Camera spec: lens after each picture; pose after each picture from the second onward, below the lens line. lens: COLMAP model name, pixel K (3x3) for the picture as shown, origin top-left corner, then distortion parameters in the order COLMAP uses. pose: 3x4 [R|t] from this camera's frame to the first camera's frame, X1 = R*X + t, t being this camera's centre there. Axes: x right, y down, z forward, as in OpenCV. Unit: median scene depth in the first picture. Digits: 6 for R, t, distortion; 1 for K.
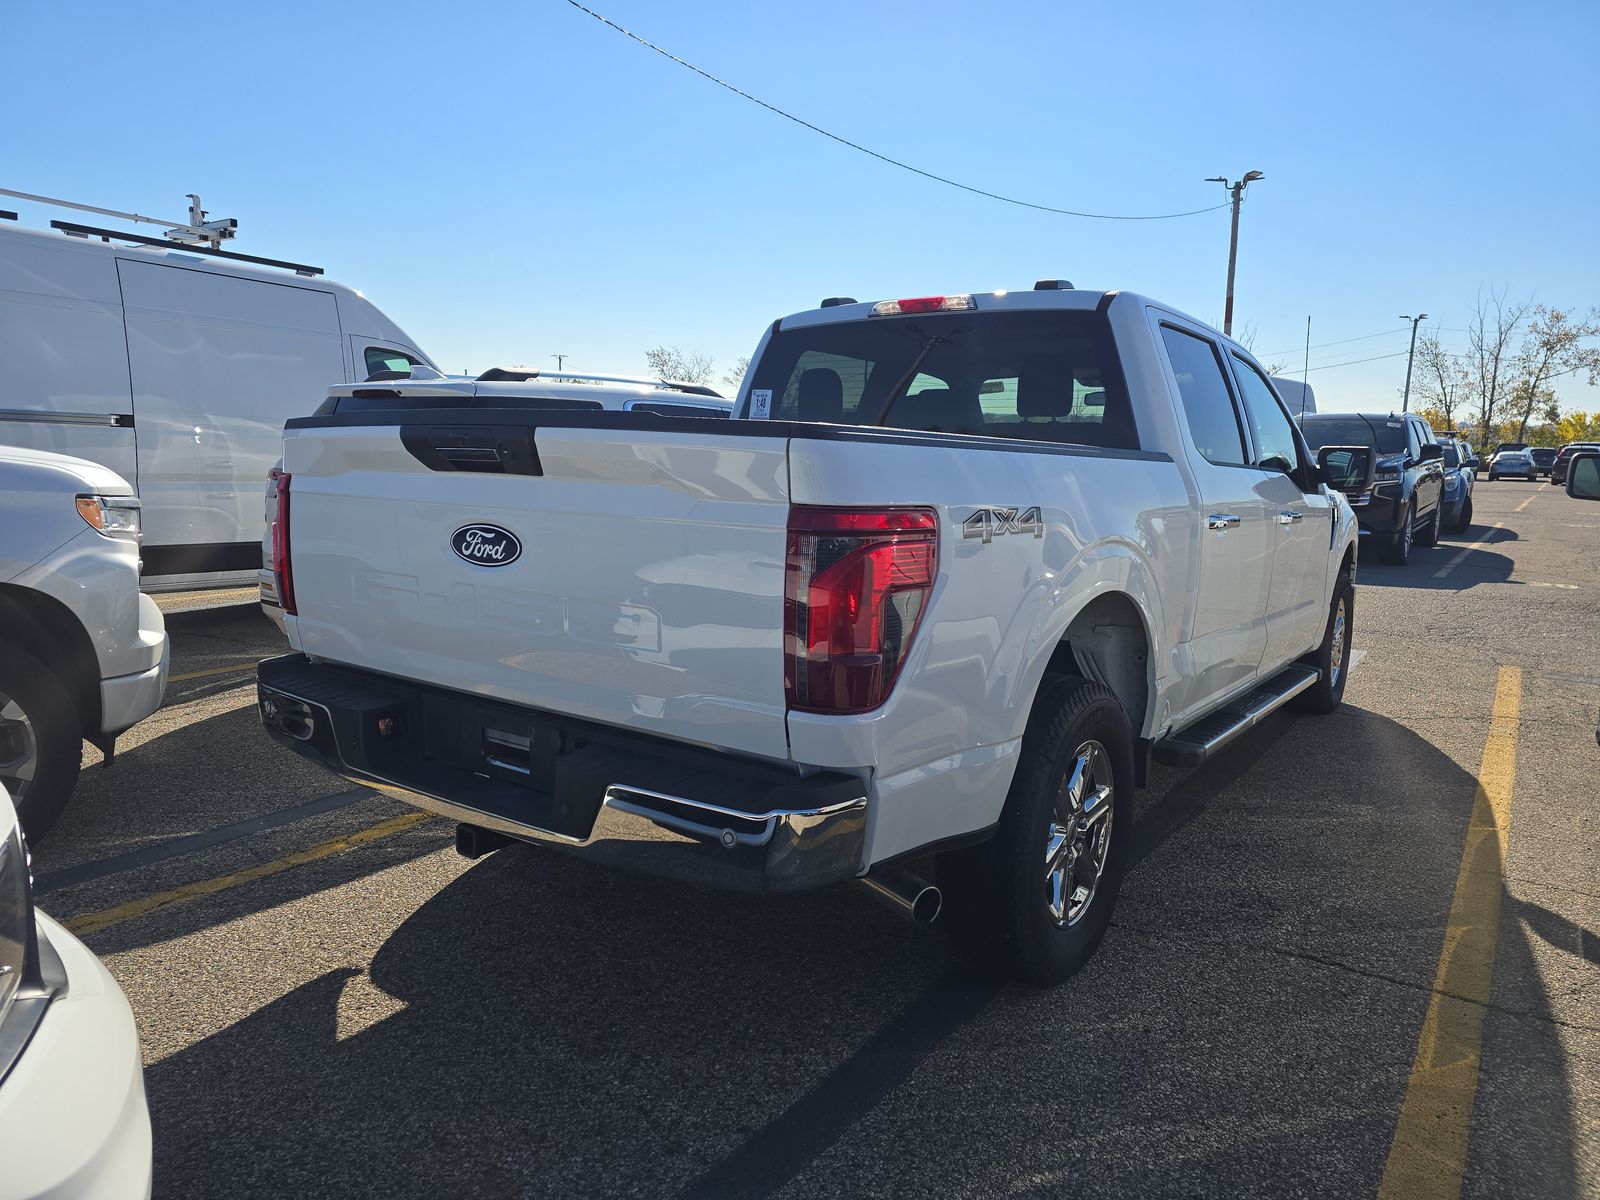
lens RADIAL K [[1064.3, 0, 795.0], [0, 1064.3, 601.8], [0, 0, 1]] dist [0.073882, -0.062605]
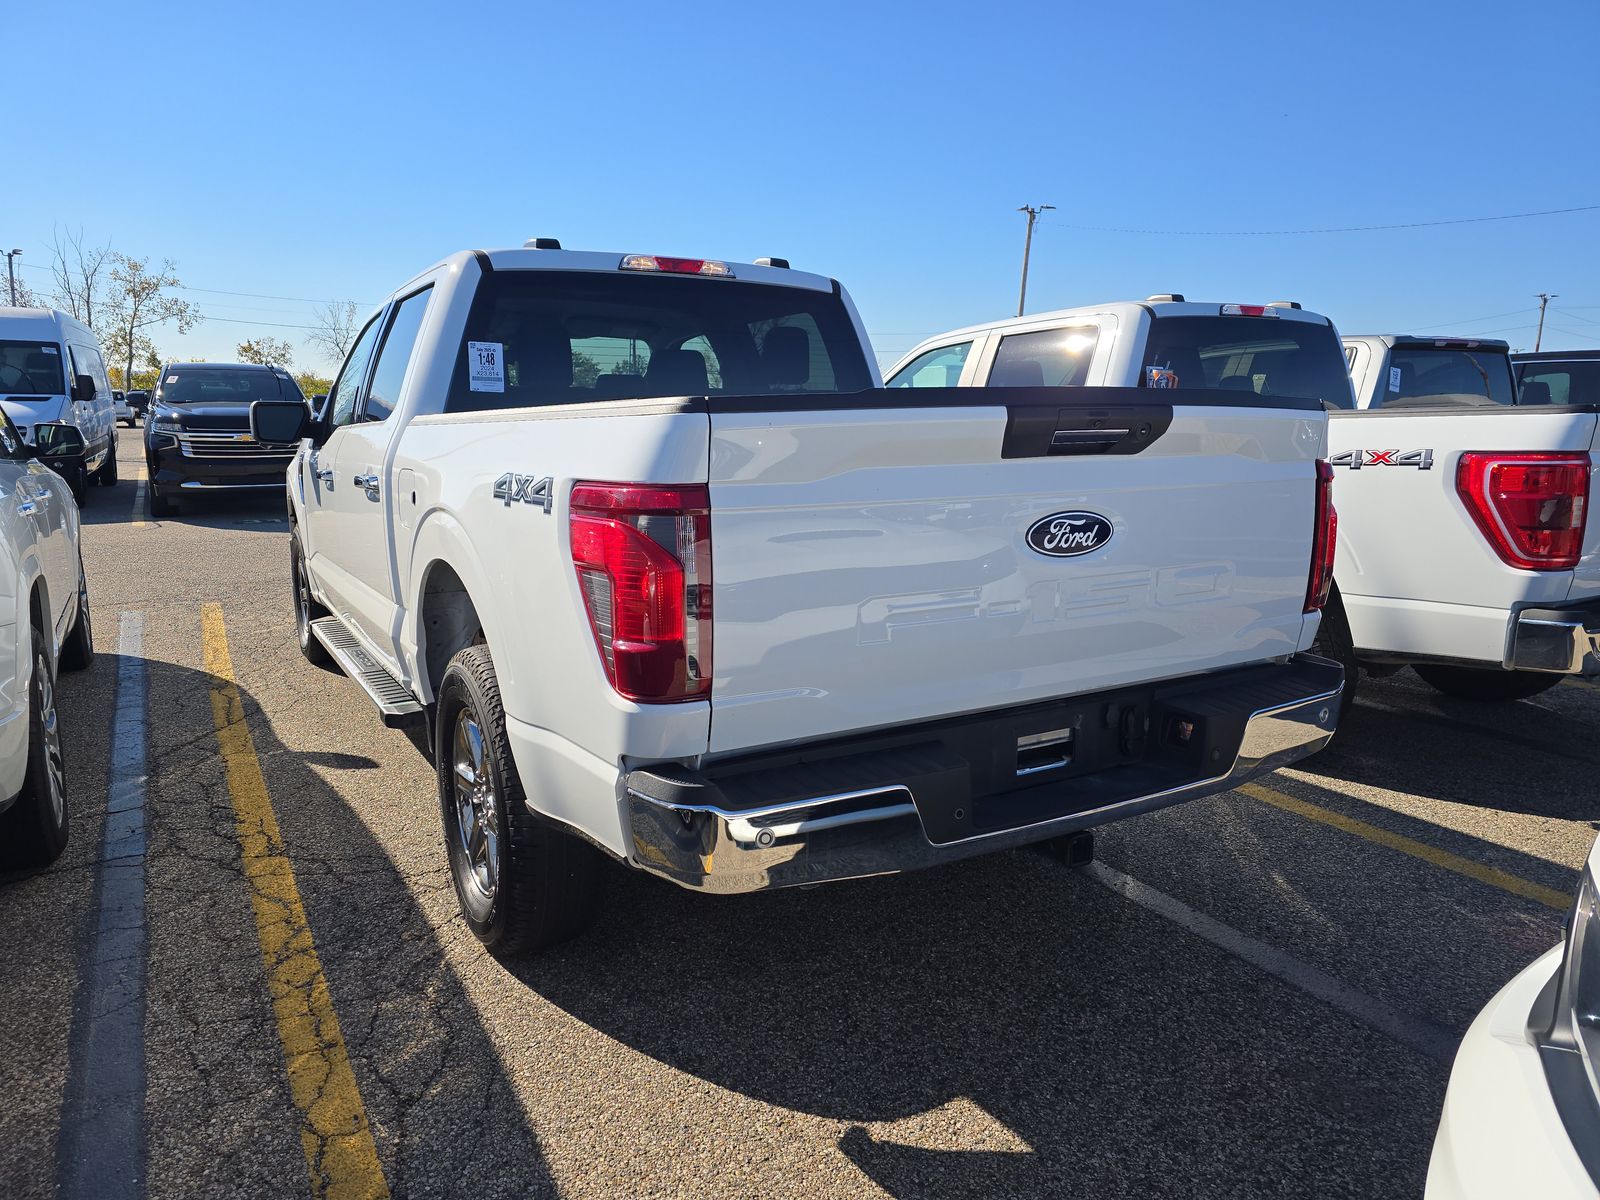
lens RADIAL K [[1064.3, 0, 795.0], [0, 1064.3, 601.8], [0, 0, 1]] dist [0.073882, -0.062605]
pose [[0.407475, -0.179526, 0.895396, -0.785928], [0.135526, 0.981517, 0.135118, -0.097947], [-0.903104, 0.066292, 0.424274, 0.529126]]
